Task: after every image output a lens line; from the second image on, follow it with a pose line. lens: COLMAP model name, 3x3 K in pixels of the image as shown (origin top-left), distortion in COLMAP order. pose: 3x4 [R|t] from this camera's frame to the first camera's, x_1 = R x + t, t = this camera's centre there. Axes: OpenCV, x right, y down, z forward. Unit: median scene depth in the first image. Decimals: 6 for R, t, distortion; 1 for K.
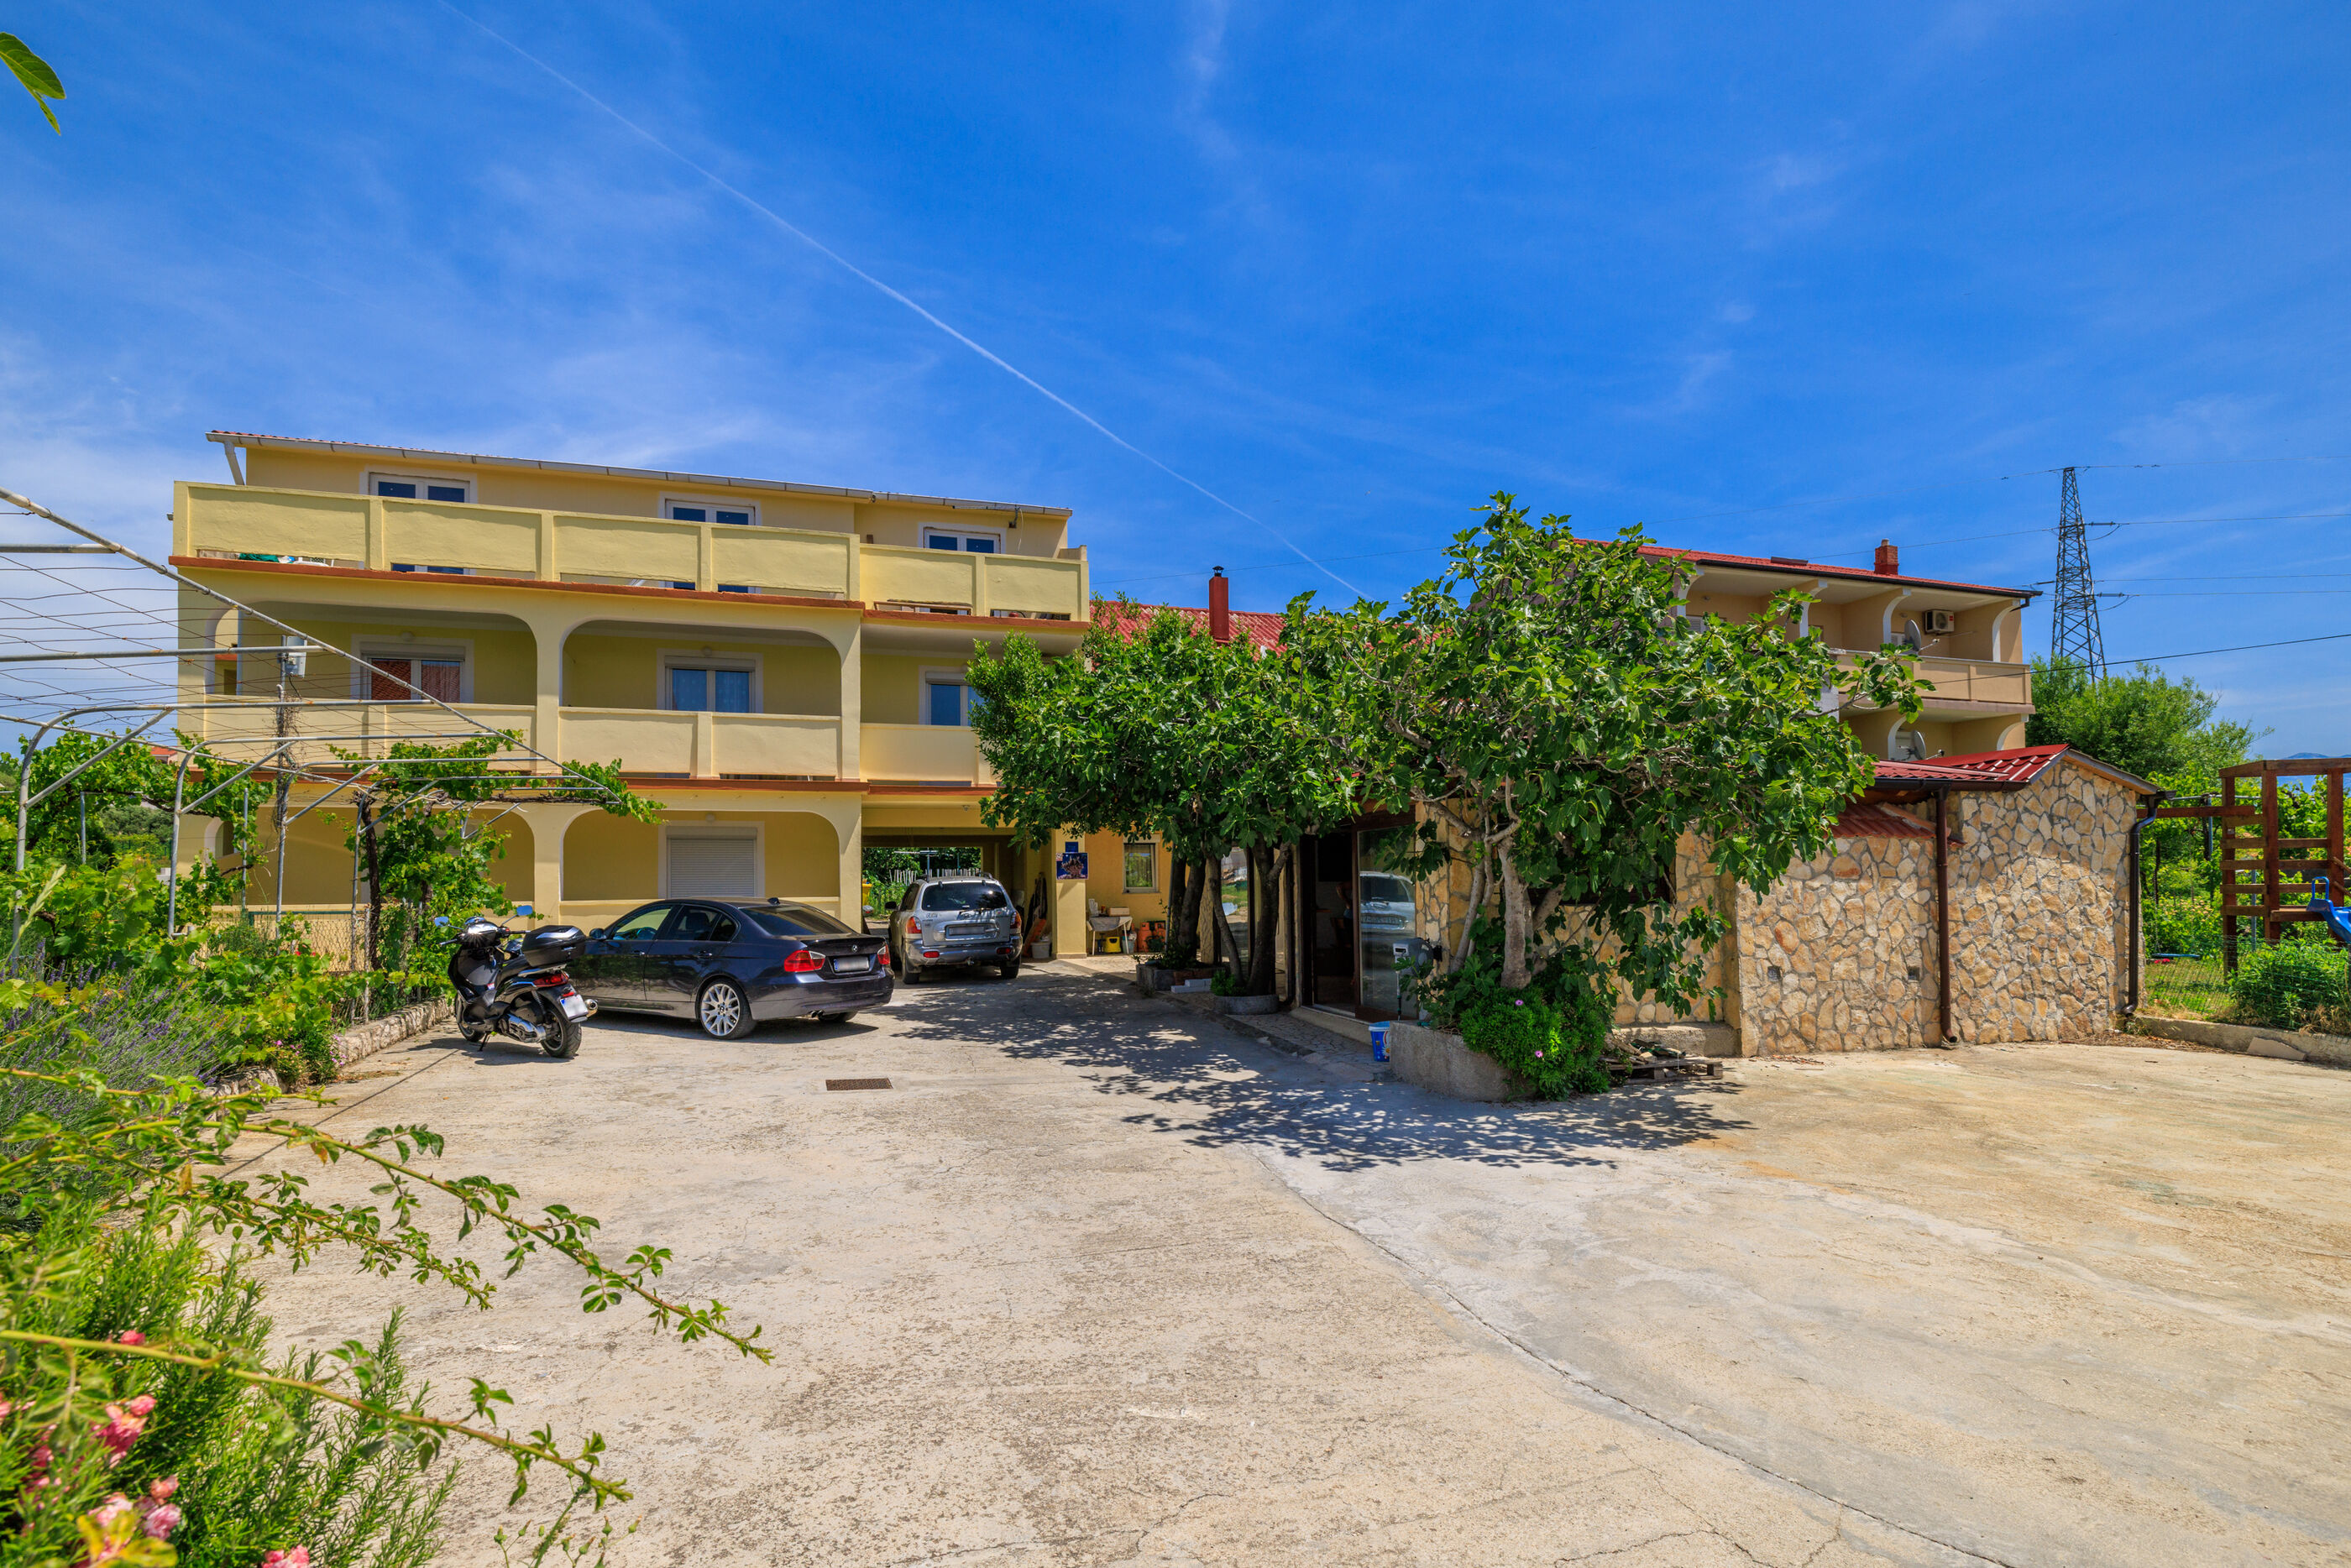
lens RADIAL K [[1134.0, 0, 1204.4], [0, 1134.0, 856.1], [0, 0, 1]] dist [-0.016695, 0.006065]
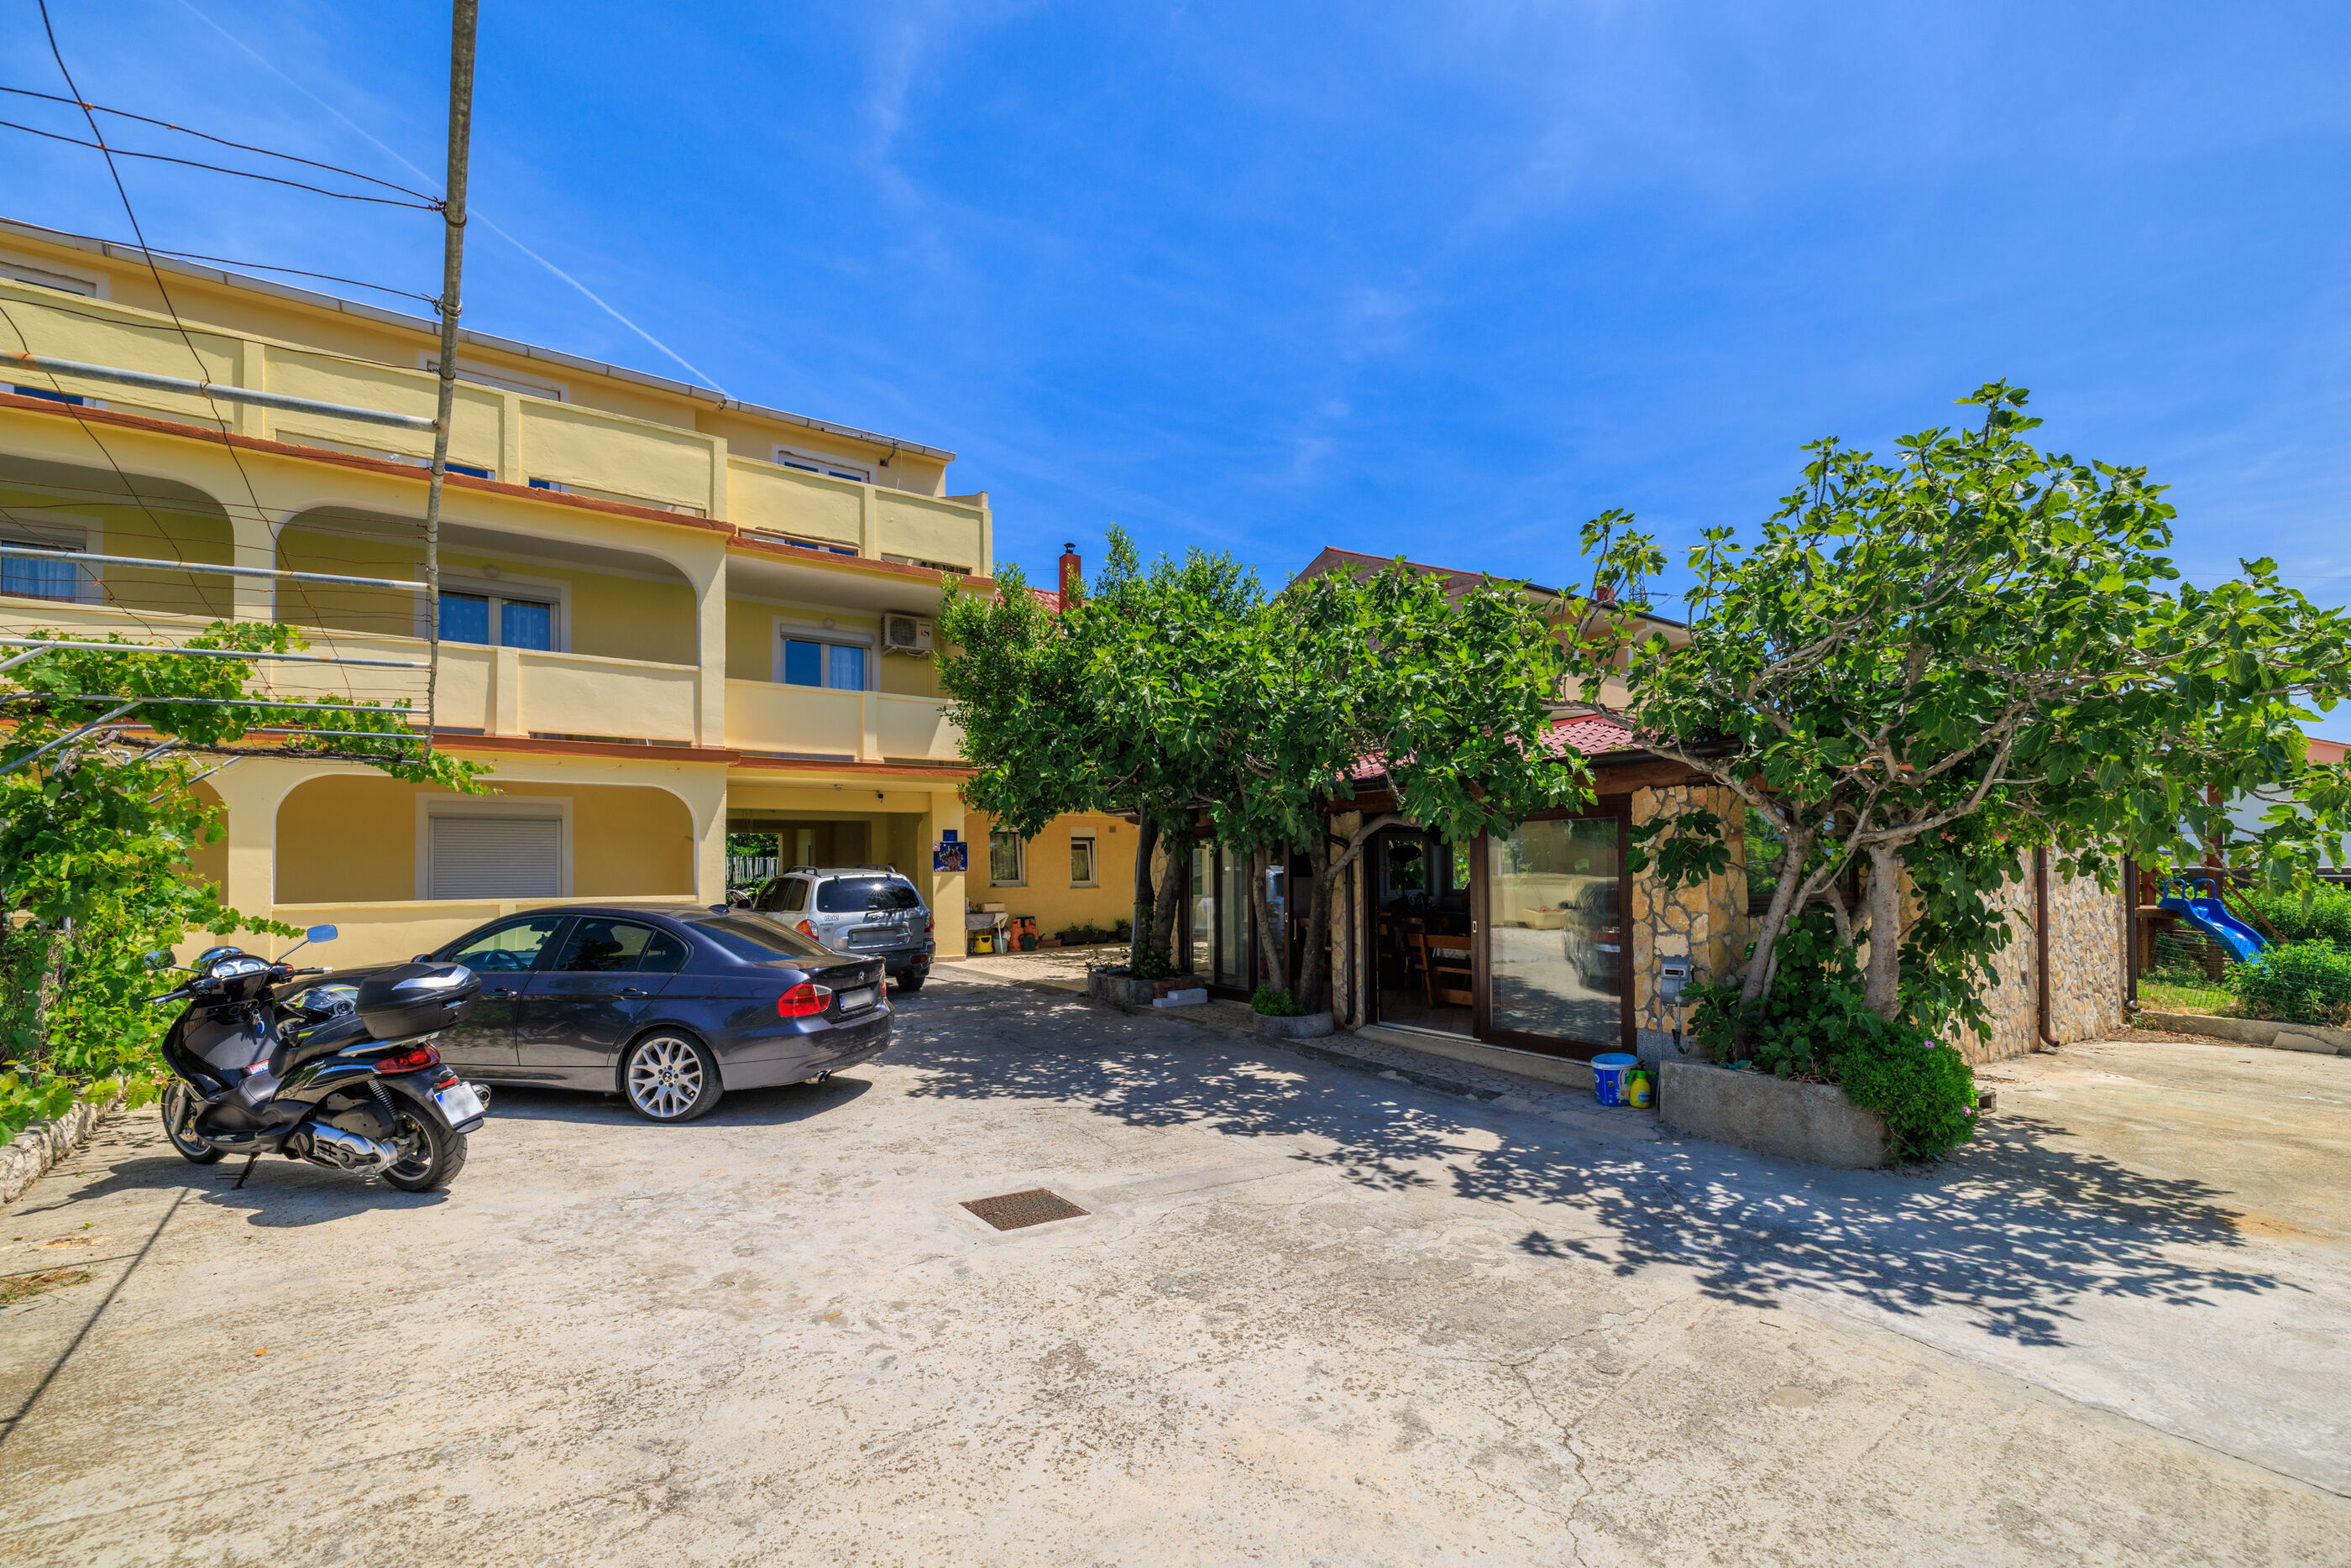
lens RADIAL K [[1015.6, 0, 1193.8], [0, 1015.6, 848.8], [0, 0, 1]] dist [0.002469, -0.000048]
pose [[0.956569, 0.010370, 0.291321, -0.328160], [-0.011101, 0.999938, 0.000855, -0.000960], [-0.291294, -0.004052, 0.956625, 0.368893]]
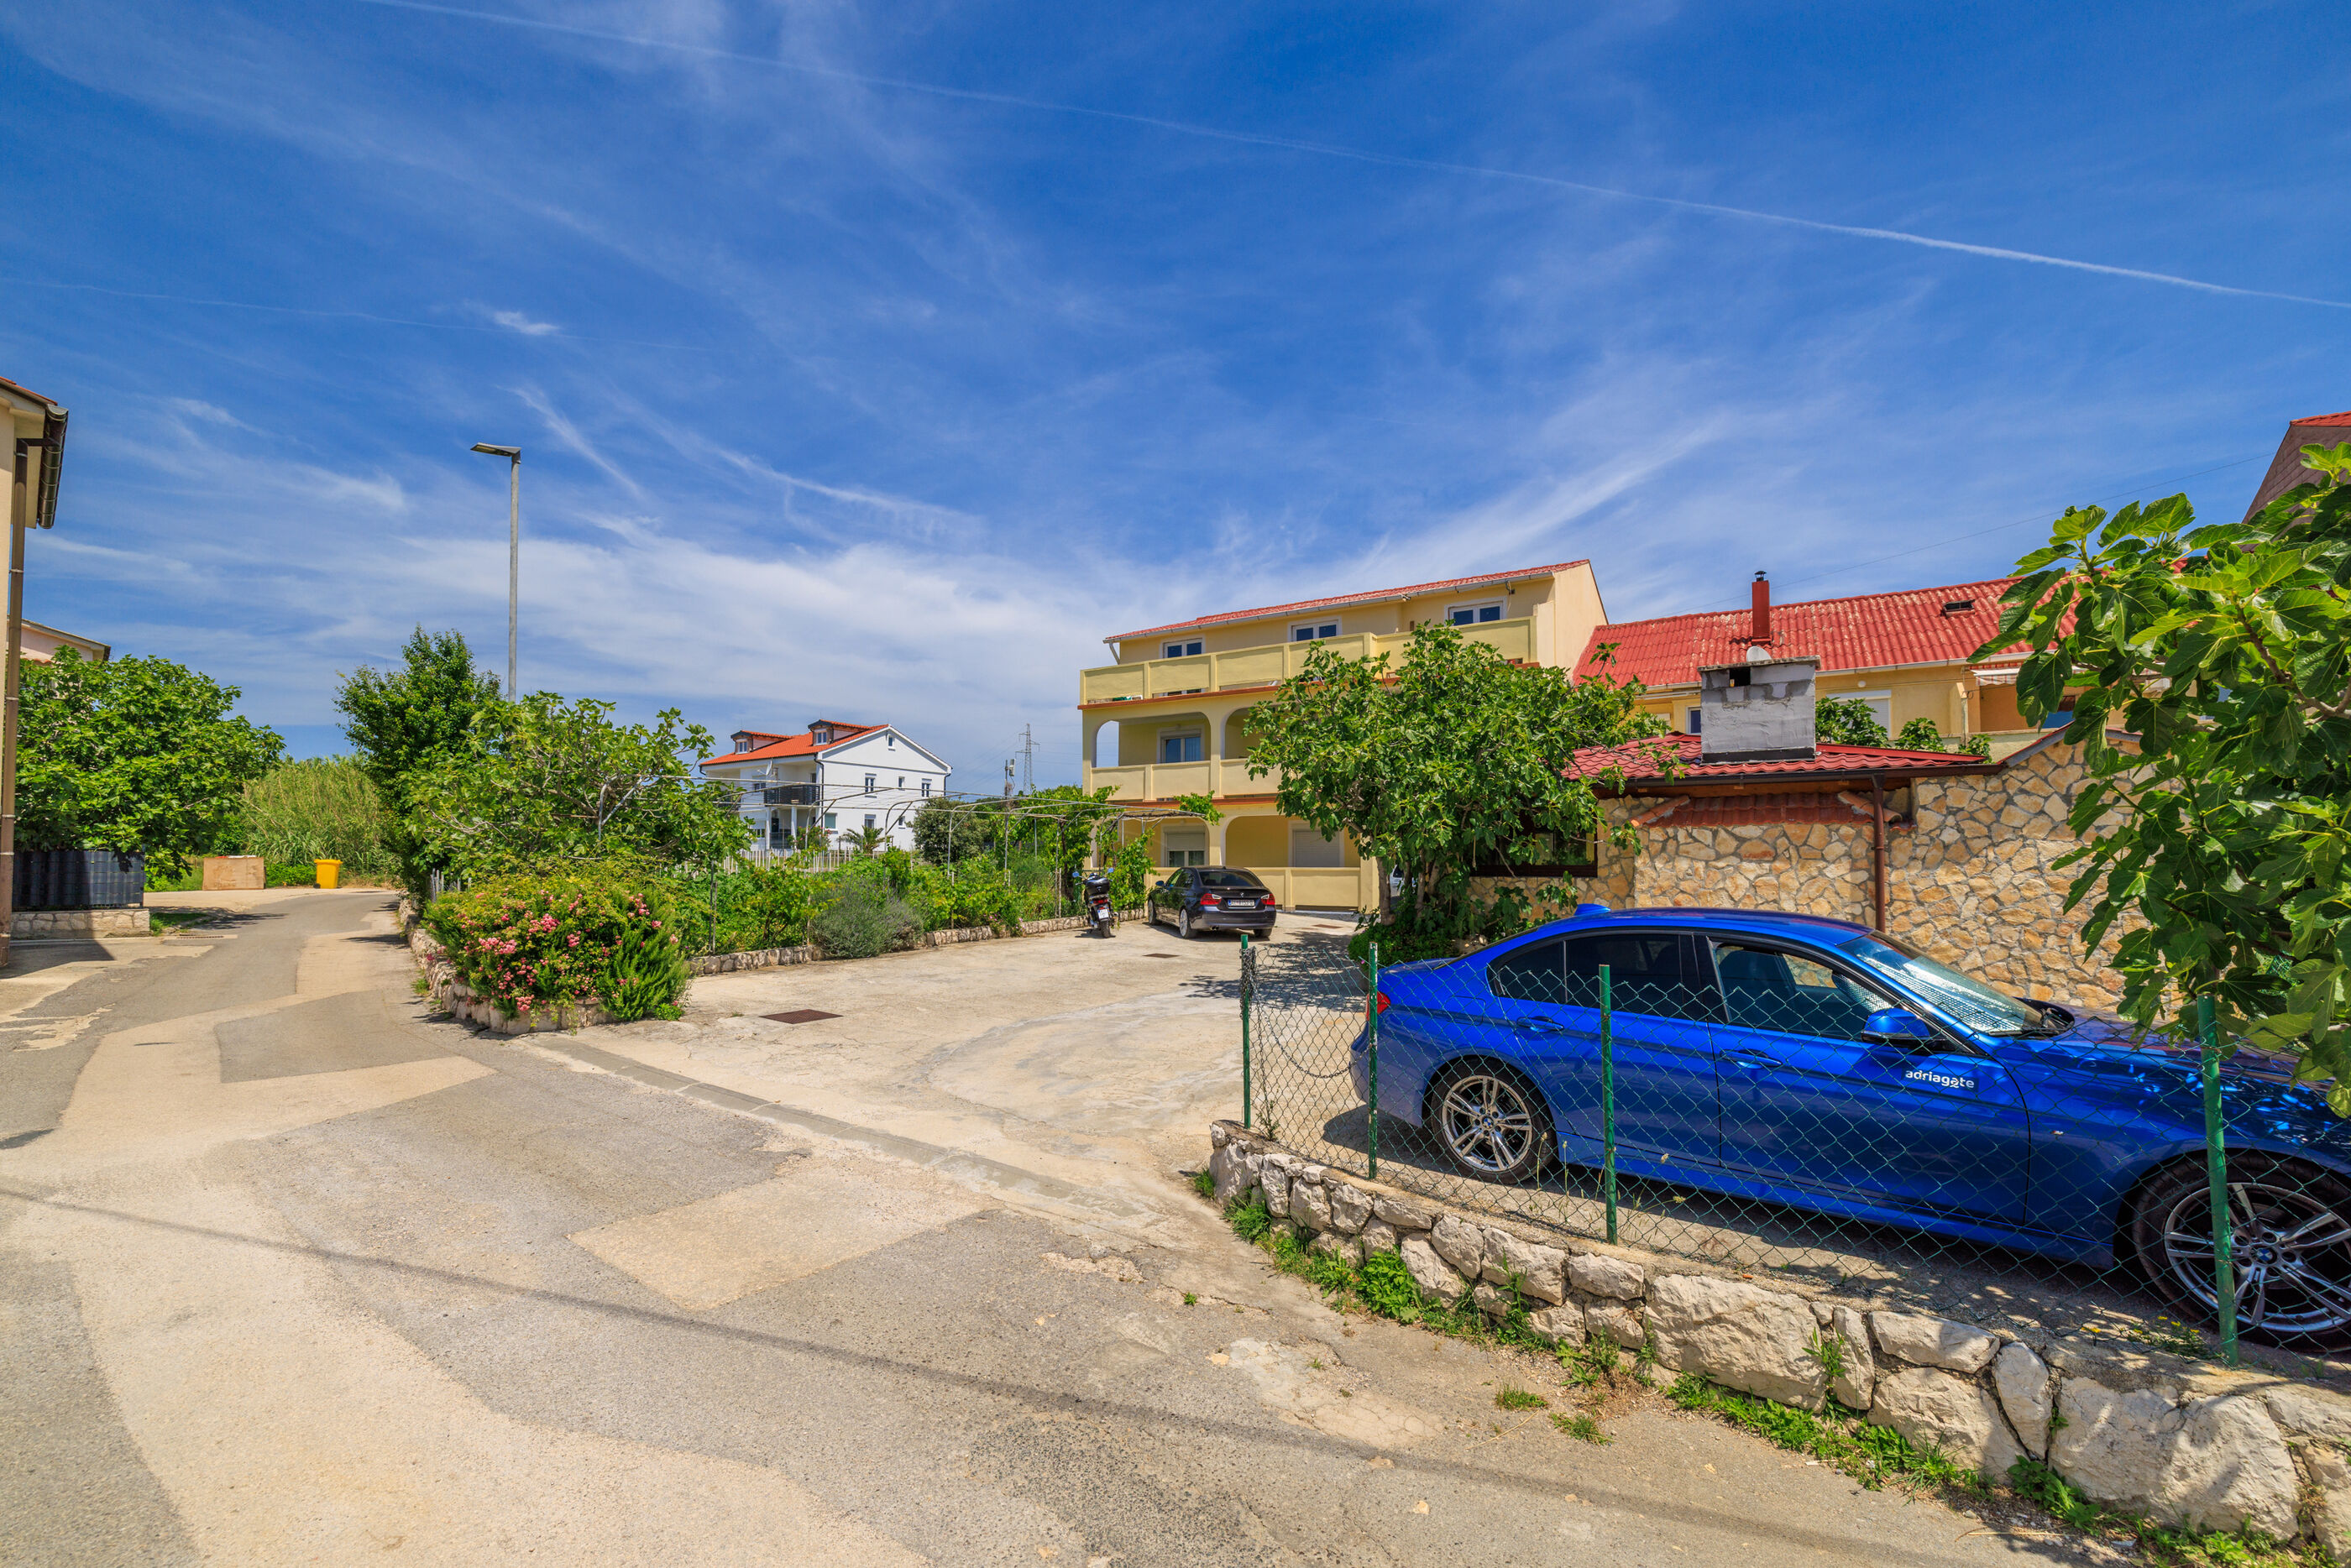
lens RADIAL K [[1015.6, 0, 1183.5], [0, 1015.6, 875.2], [0, 0, 1]] dist [0.002469, -0.000048]
pose [[0.639121, 0.017445, -0.768908, 0.853212], [0.013999, 0.999313, 0.034308, -0.007648], [0.768979, -0.032691, 0.638438, -0.116525]]
